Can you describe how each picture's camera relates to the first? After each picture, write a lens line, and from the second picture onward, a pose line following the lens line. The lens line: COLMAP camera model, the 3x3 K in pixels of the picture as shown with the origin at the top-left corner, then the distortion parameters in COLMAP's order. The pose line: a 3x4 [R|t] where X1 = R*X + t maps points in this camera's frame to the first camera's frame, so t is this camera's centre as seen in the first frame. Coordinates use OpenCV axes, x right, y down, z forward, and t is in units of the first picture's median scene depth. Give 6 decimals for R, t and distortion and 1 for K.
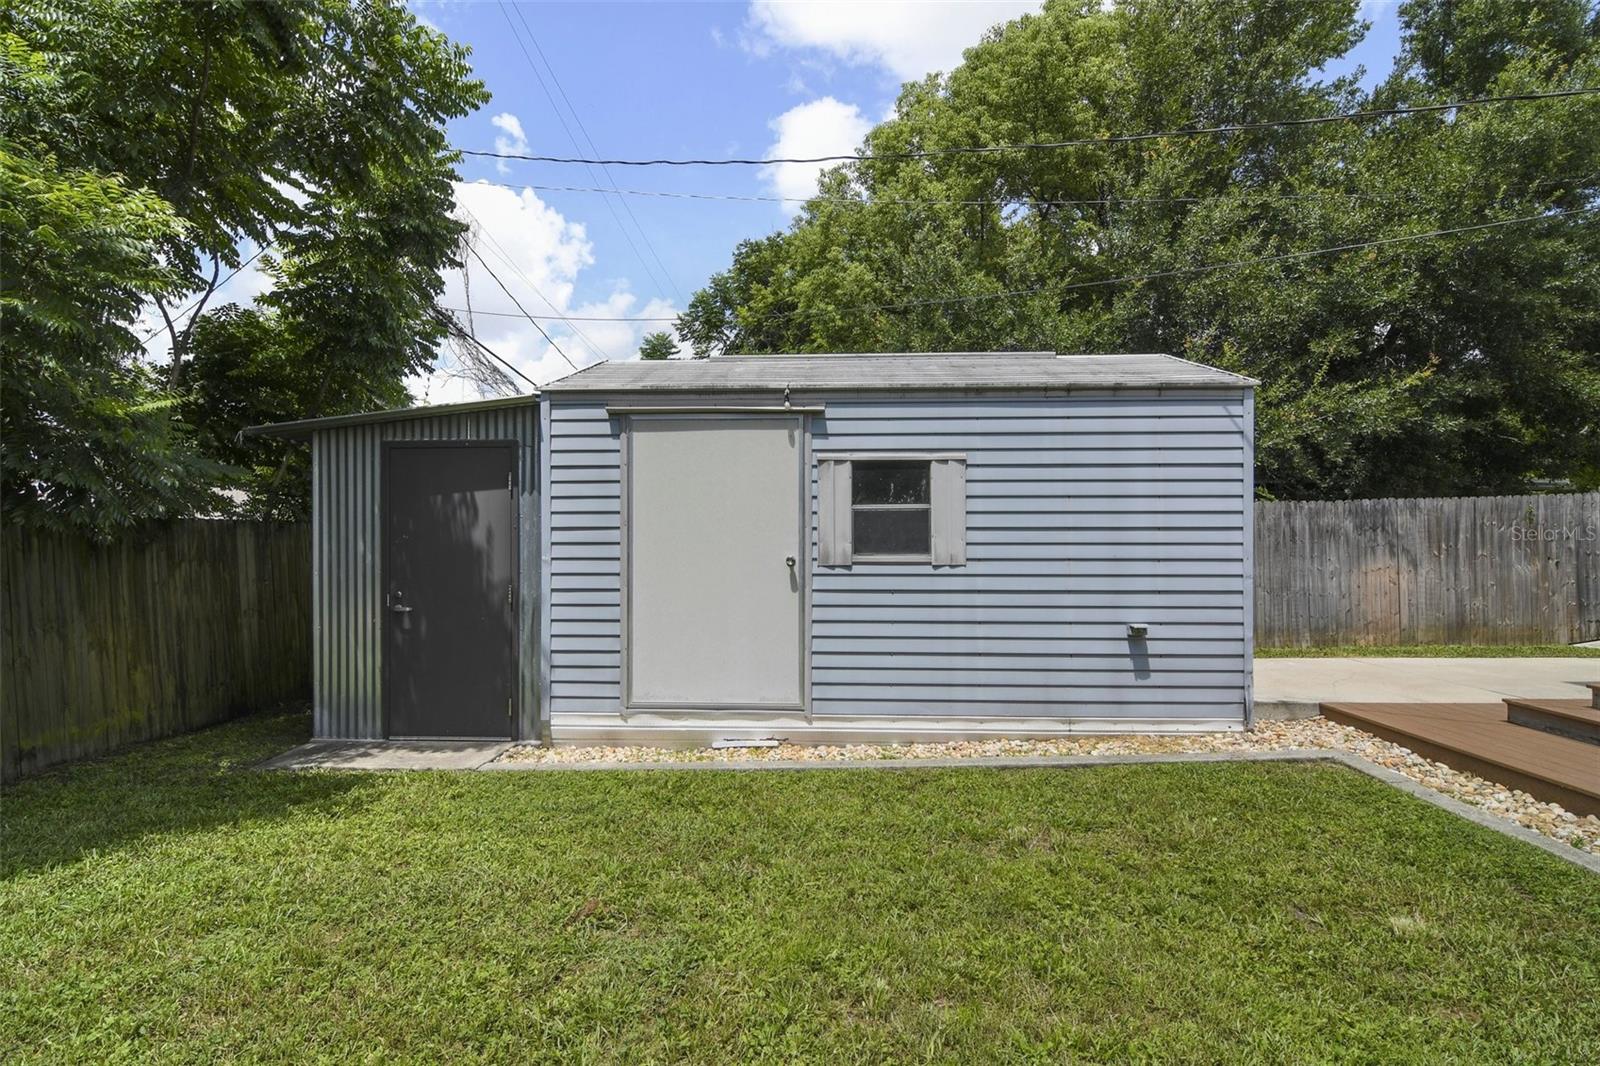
lens RADIAL K [[764.5, 0, 794.0], [0, 764.5, 547.4], [0, 0, 1]] dist [-0.003652, -0.006839]
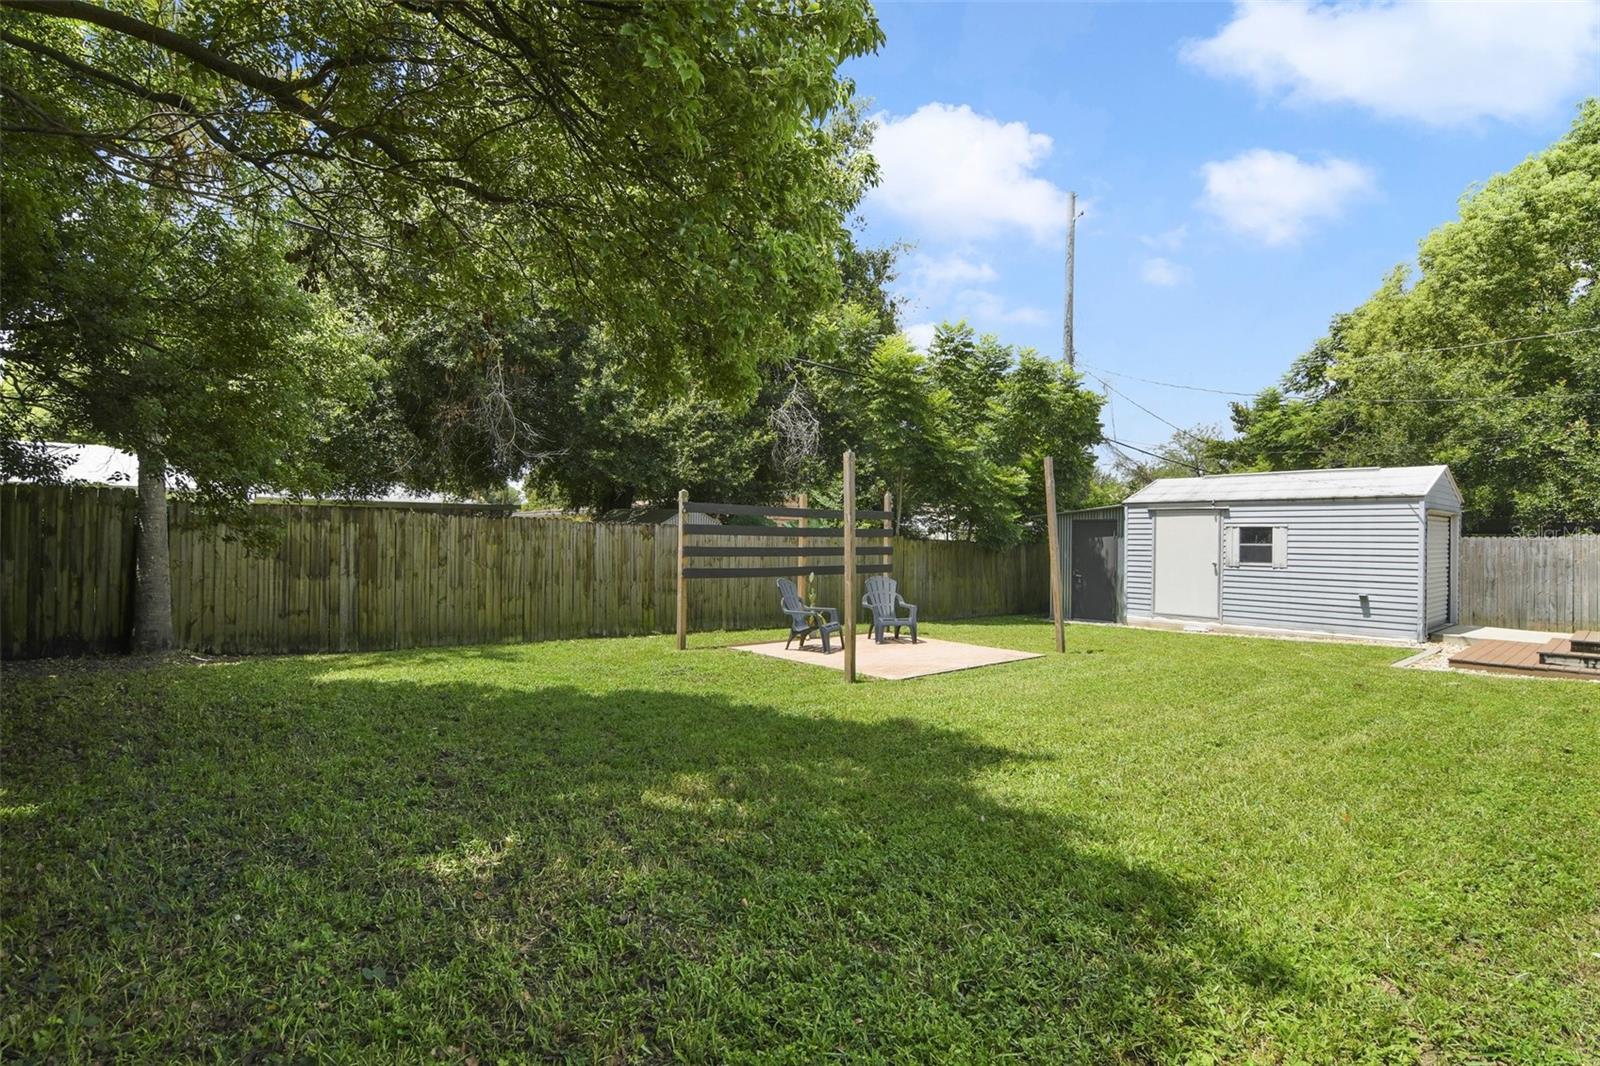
lens RADIAL K [[764.5, 0, 791.8], [0, 764.5, 542.7], [0, 0, 1]] dist [-0.003652, -0.006839]
pose [[0.676203, 0.012706, -0.736606, 0.976261], [-0.014805, 0.999884, 0.003656, -0.045625], [0.736567, 0.008433, 0.676312, -1.941463]]
